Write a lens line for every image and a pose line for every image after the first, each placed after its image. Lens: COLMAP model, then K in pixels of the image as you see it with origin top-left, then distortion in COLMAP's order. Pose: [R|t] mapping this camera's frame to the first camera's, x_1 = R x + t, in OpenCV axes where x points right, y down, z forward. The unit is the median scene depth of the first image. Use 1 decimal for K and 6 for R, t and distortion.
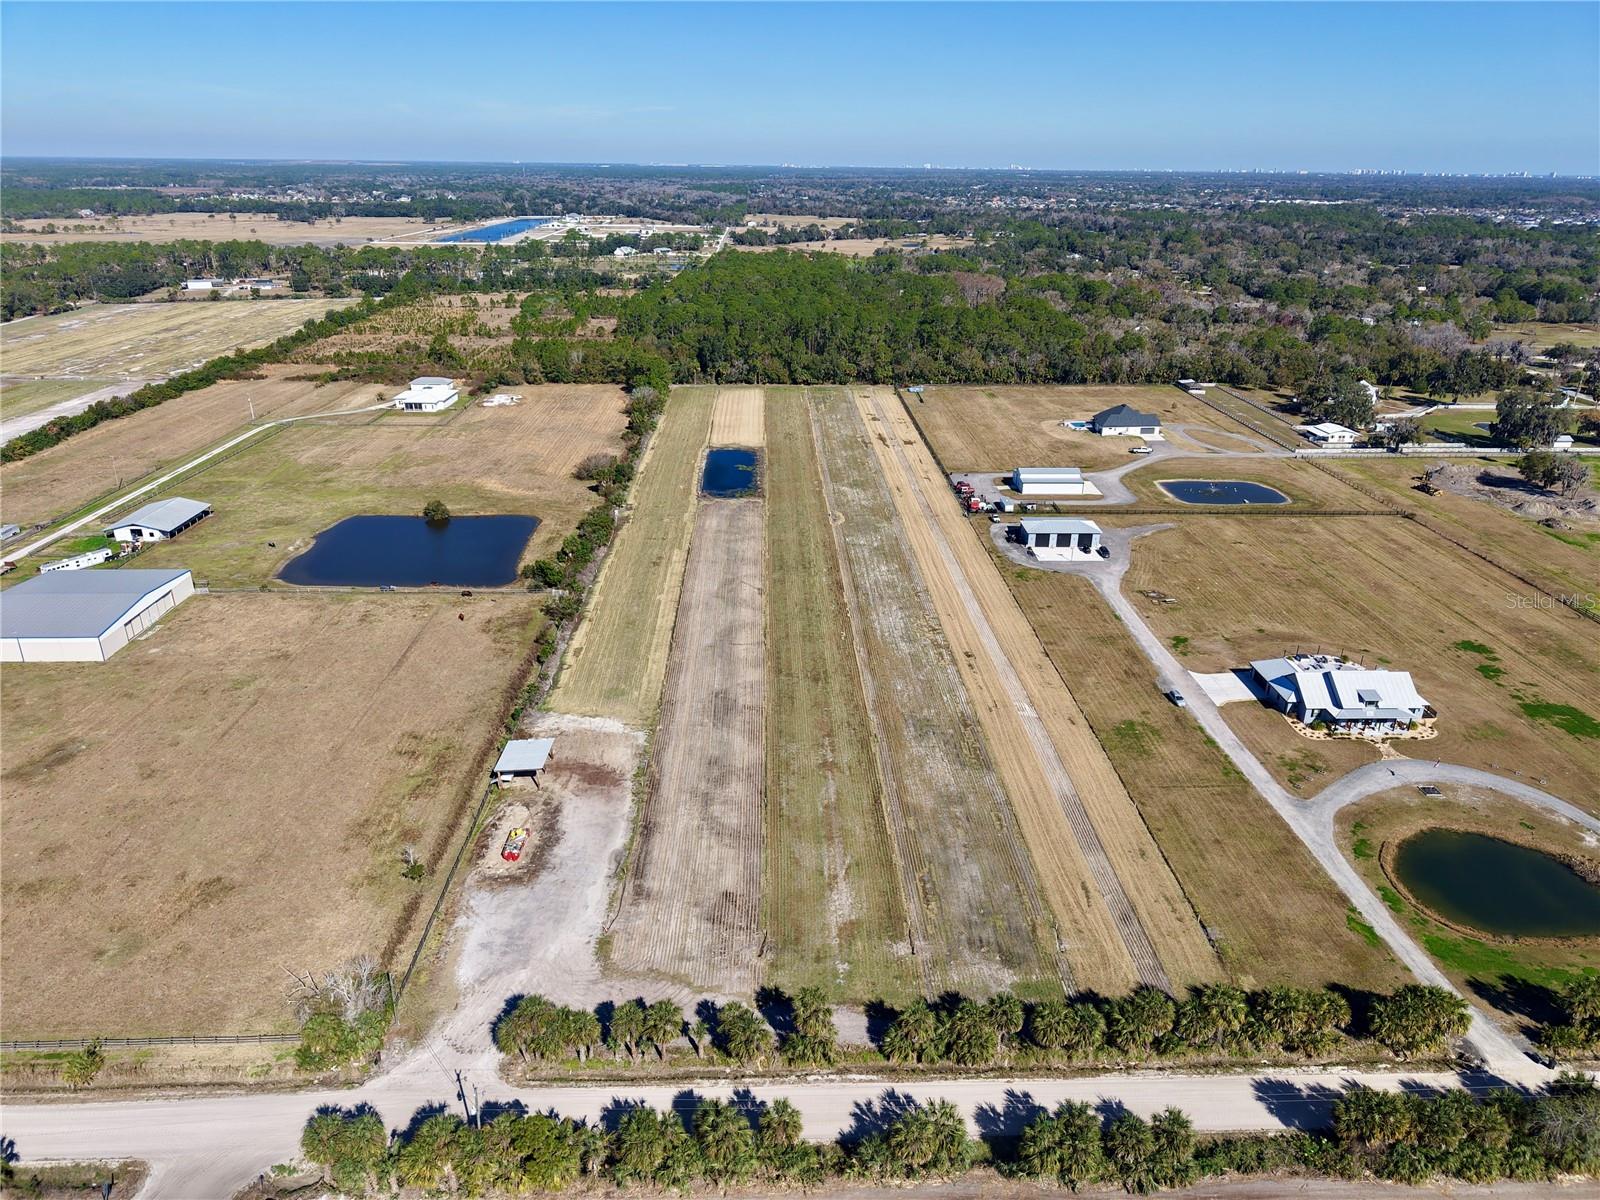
lens RADIAL K [[1066.6, 0, 800.0], [0, 1066.6, 600.0], [0, 0, 1]] dist [0.050676, -0.058736]
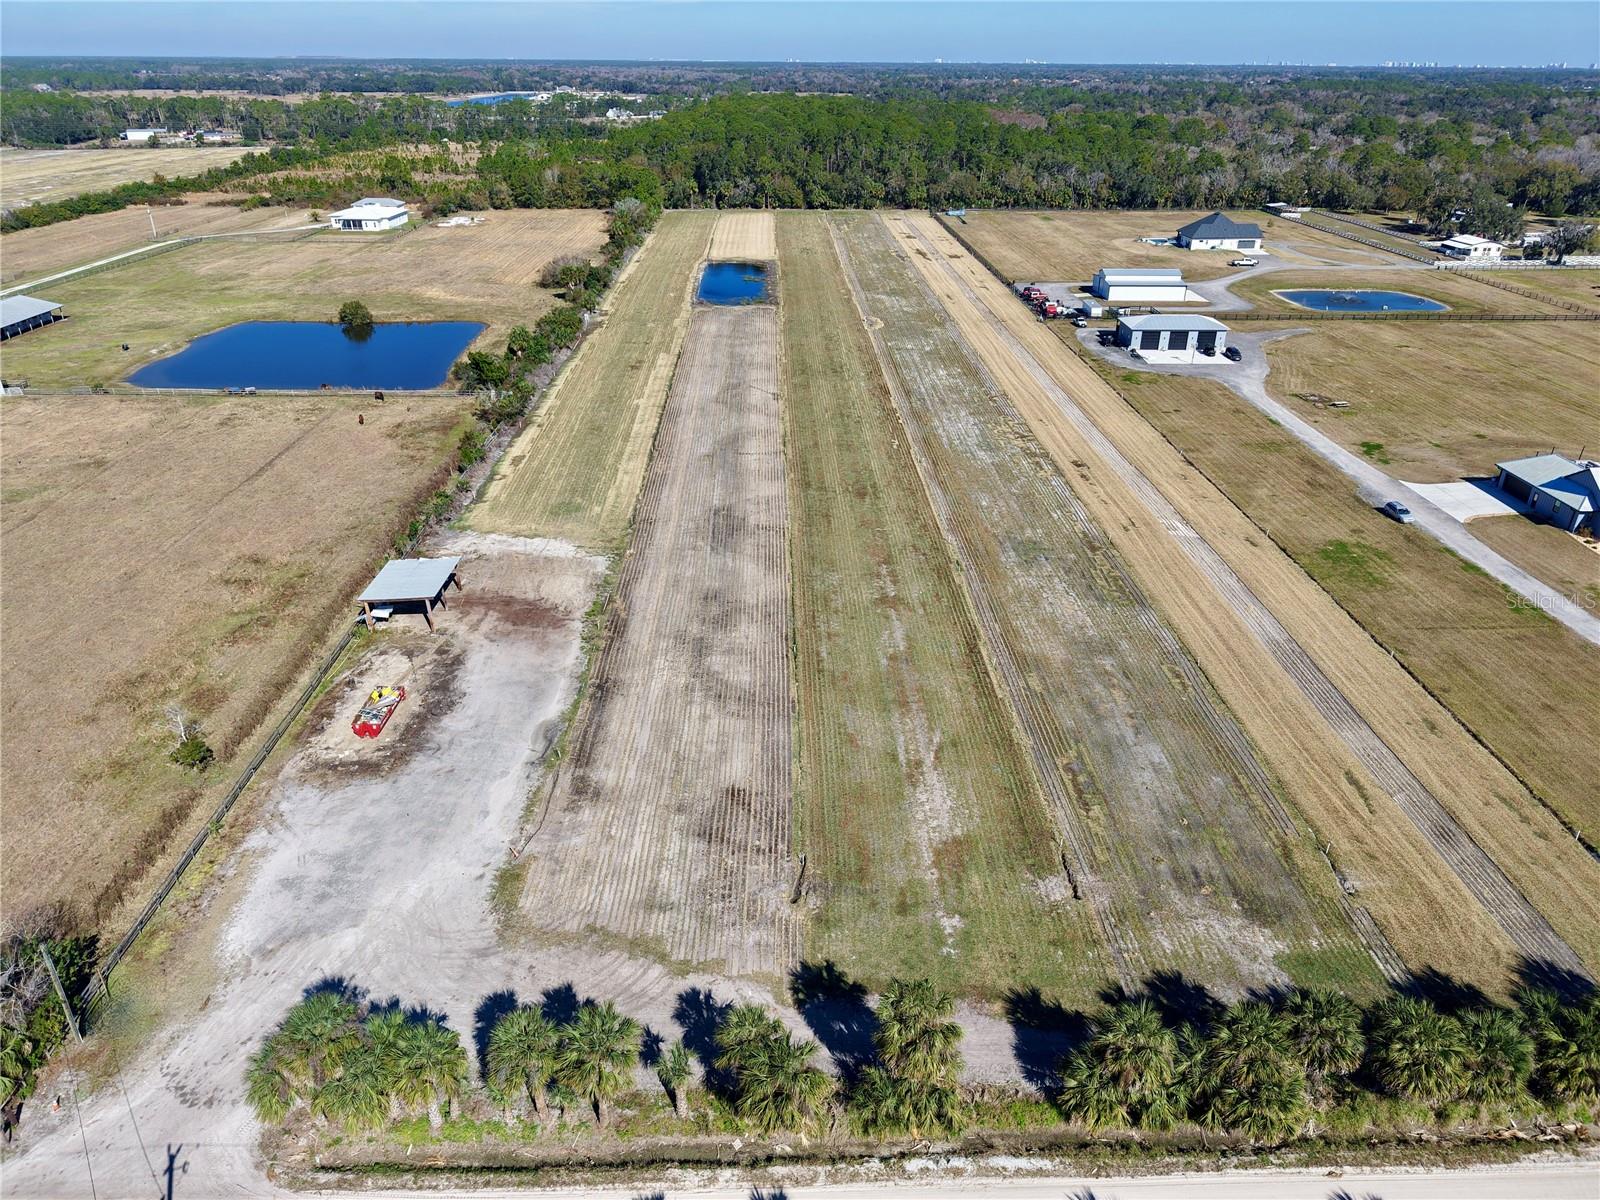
lens RADIAL K [[1066.4, 0, 801.0], [0, 1066.4, 607.8], [0, 0, 1]] dist [0.032261, -0.031390]
pose [[0.999987, -0.001358, -0.004991, -0.020755], [0.001776, 0.996402, 0.084739, 0.090922], [0.004858, -0.084747, 0.996391, 0.312383]]
